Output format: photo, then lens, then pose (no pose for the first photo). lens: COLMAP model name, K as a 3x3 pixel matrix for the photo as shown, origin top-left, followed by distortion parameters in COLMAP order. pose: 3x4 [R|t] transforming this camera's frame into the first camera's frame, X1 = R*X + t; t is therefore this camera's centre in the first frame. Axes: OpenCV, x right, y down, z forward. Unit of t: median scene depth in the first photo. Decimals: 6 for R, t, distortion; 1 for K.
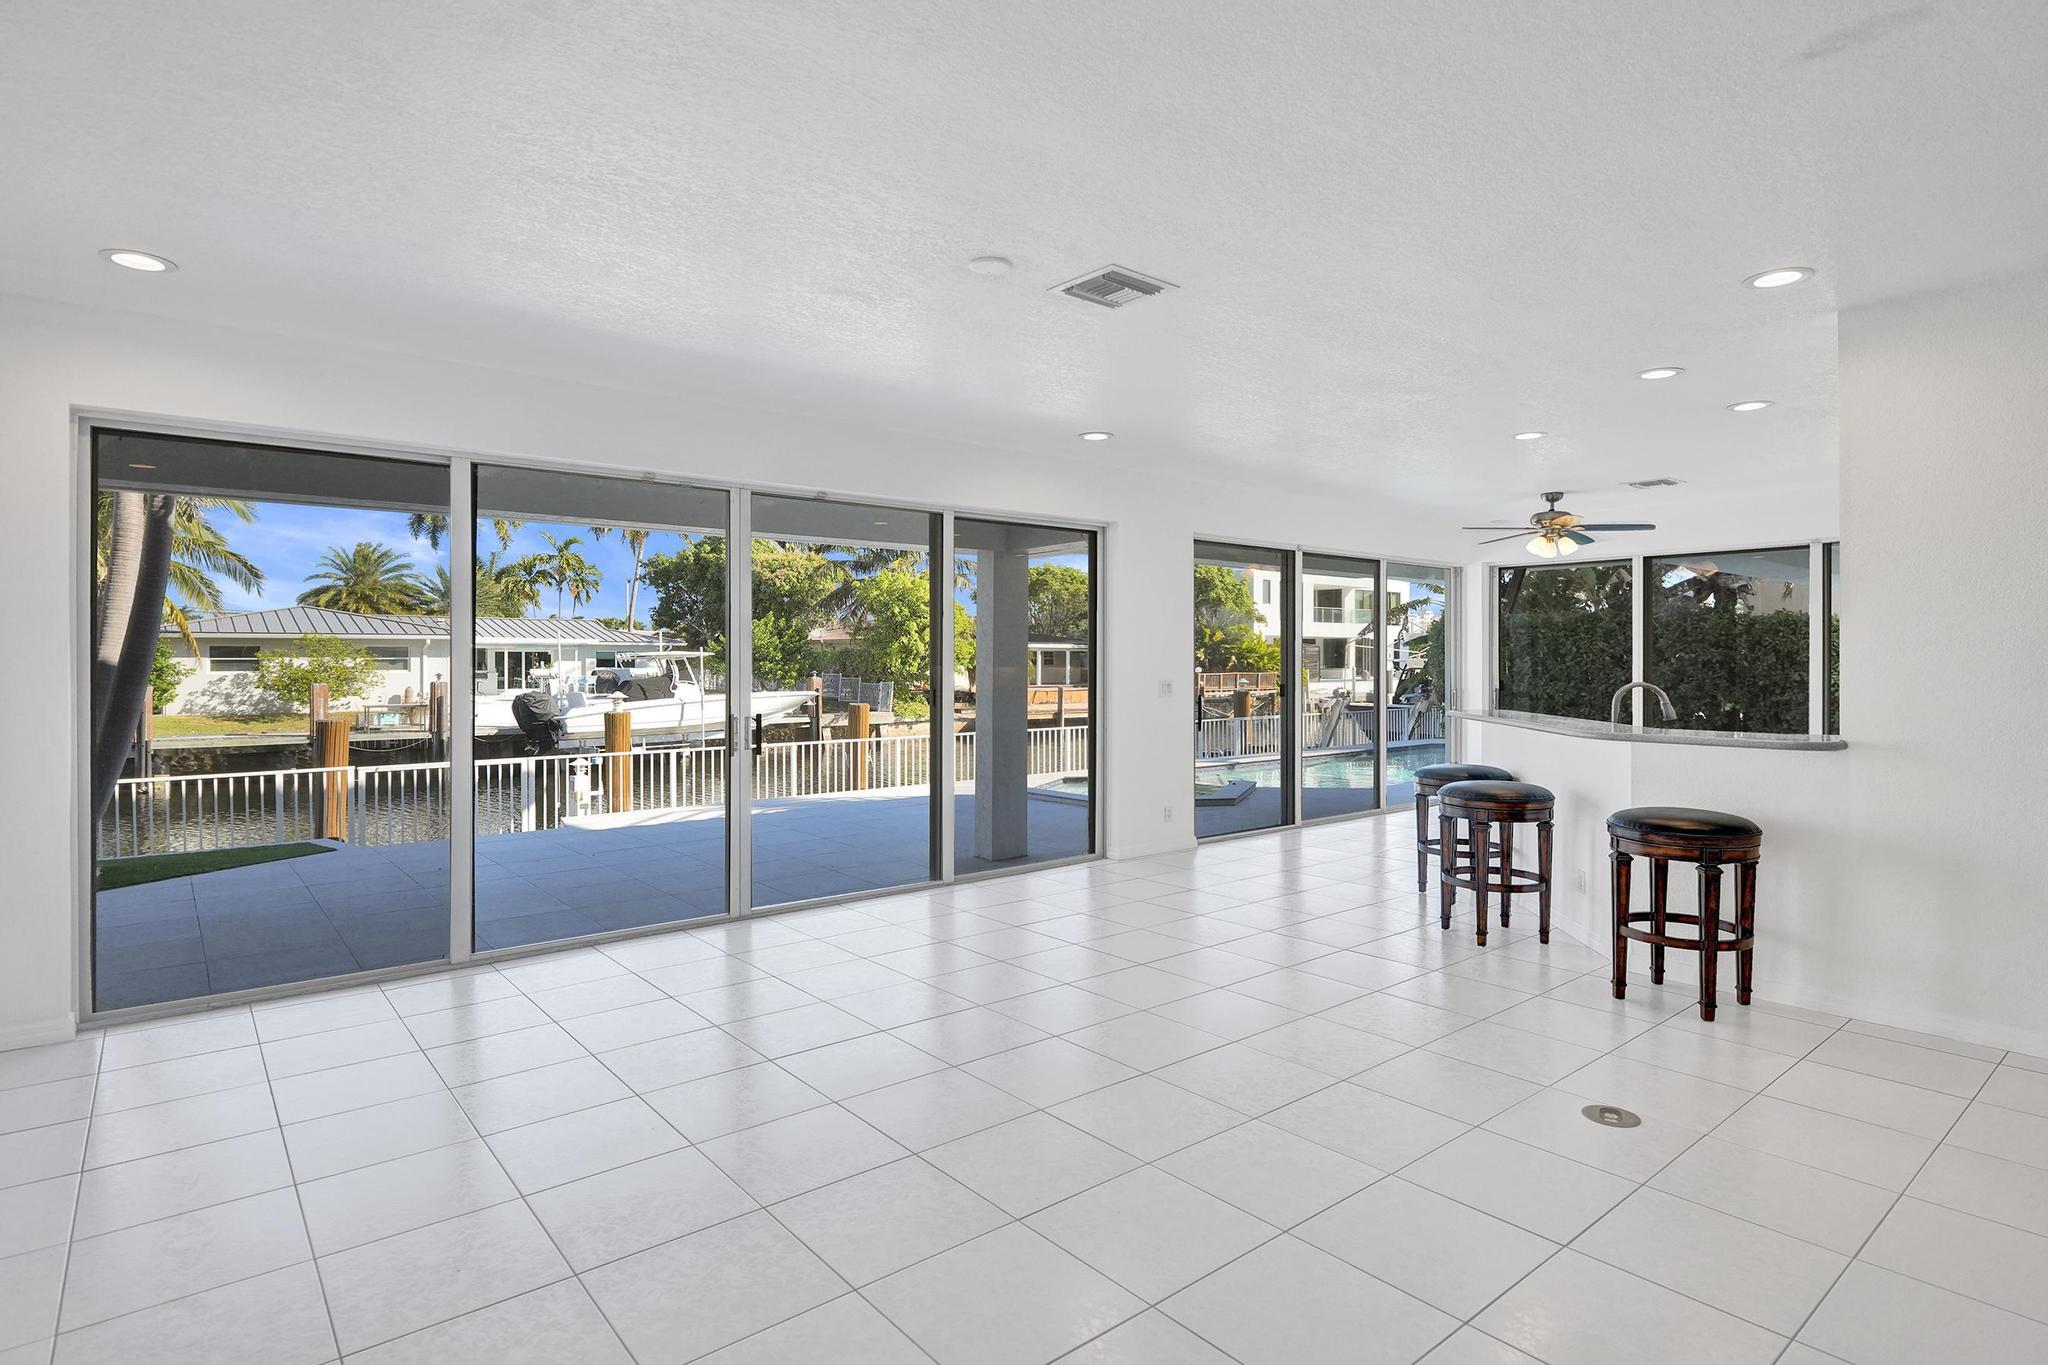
lens RADIAL K [[1064.1, 0, 1016.6], [0, 1064.1, 670.7], [0, 0, 1]] dist [0.024695, -0.046766]
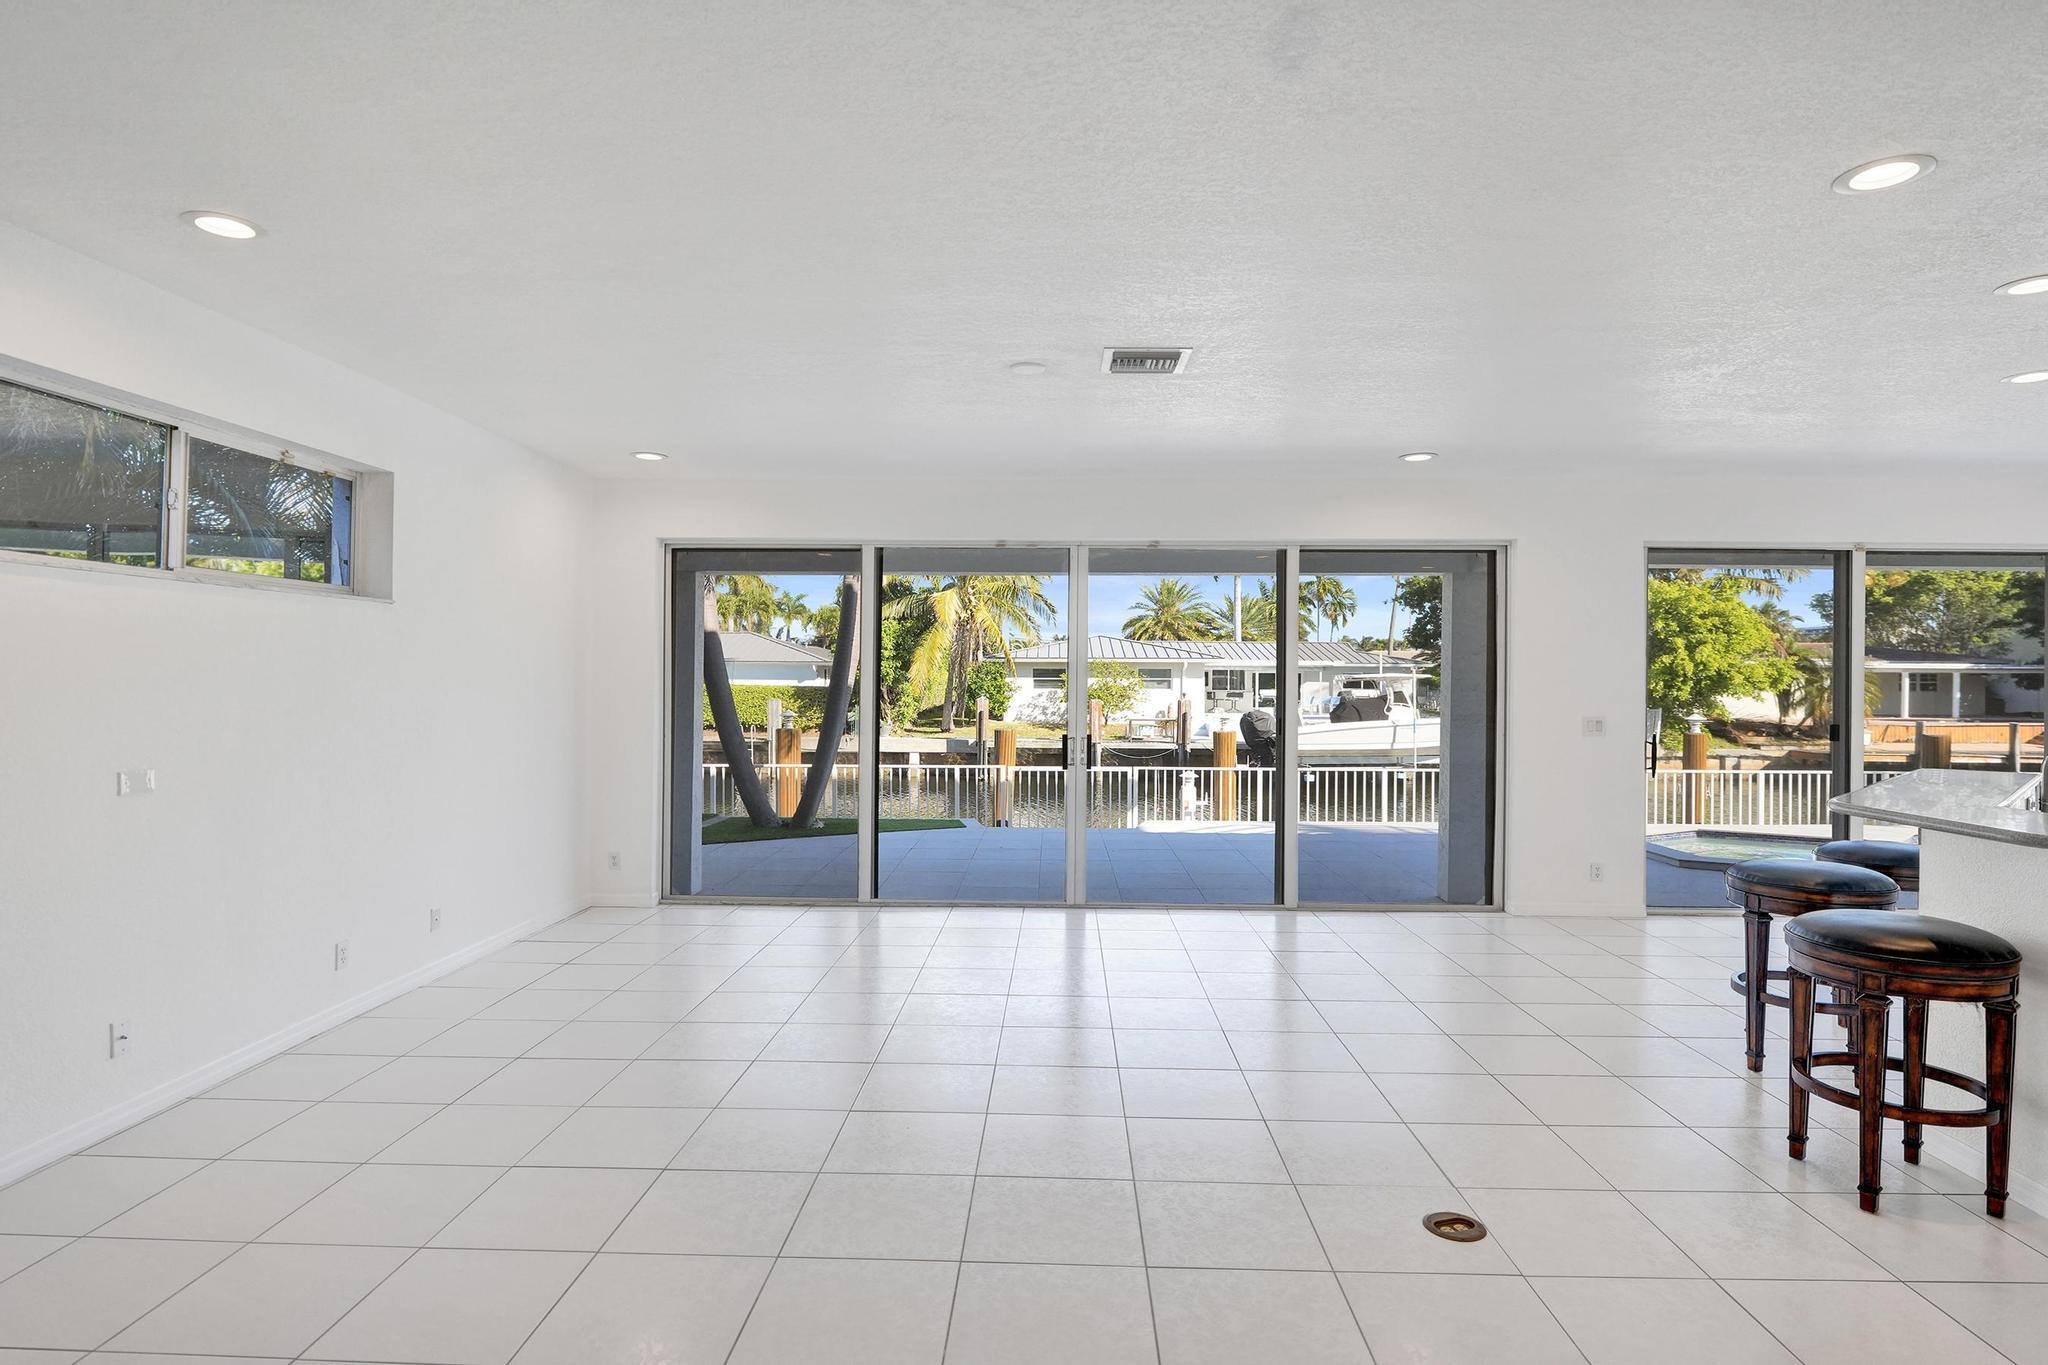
lens RADIAL K [[1080.7, 0, 1012.6], [0, 1080.7, 688.0], [0, 0, 1]] dist [-0.004647, -0.001232]
pose [[0.750539, 0.010092, -0.660749, 0.083157], [-0.011764, 0.999929, 0.001911, -0.002318], [0.660721, 0.006339, 0.750605, 0.008273]]
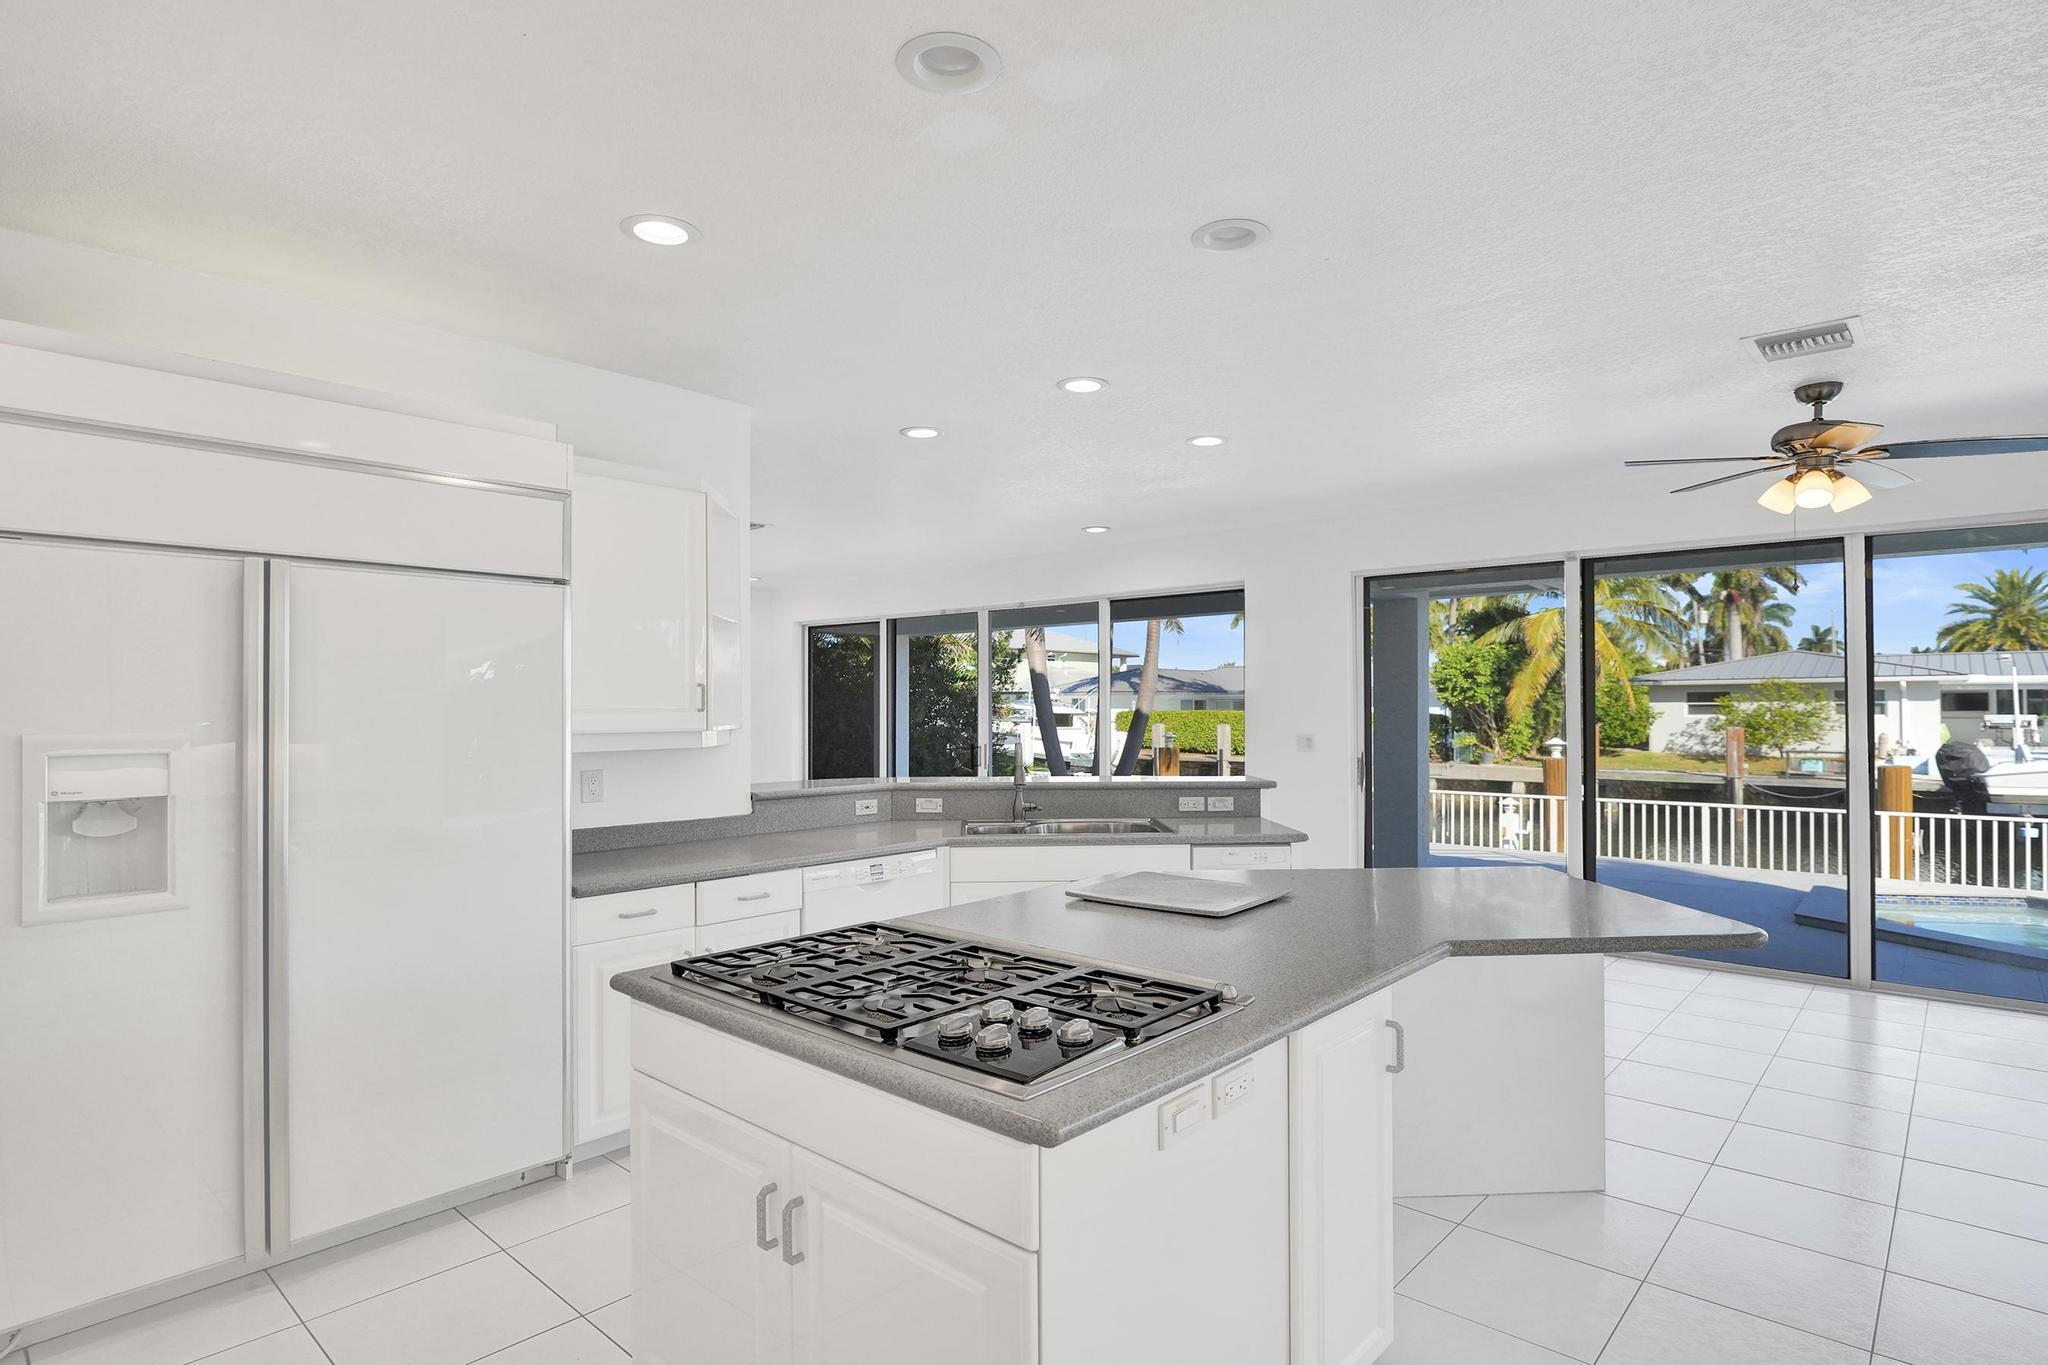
lens RADIAL K [[1057.5, 0, 1029.3], [0, 1057.5, 702.7], [0, 0, 1]] dist [-0.002592, -0.000661]
pose [[0.155785, -0.004057, -0.987783, 0.239688], [-0.005653, 0.999972, -0.004998, -0.002797], [0.987775, 0.006363, 0.155758, 0.141834]]
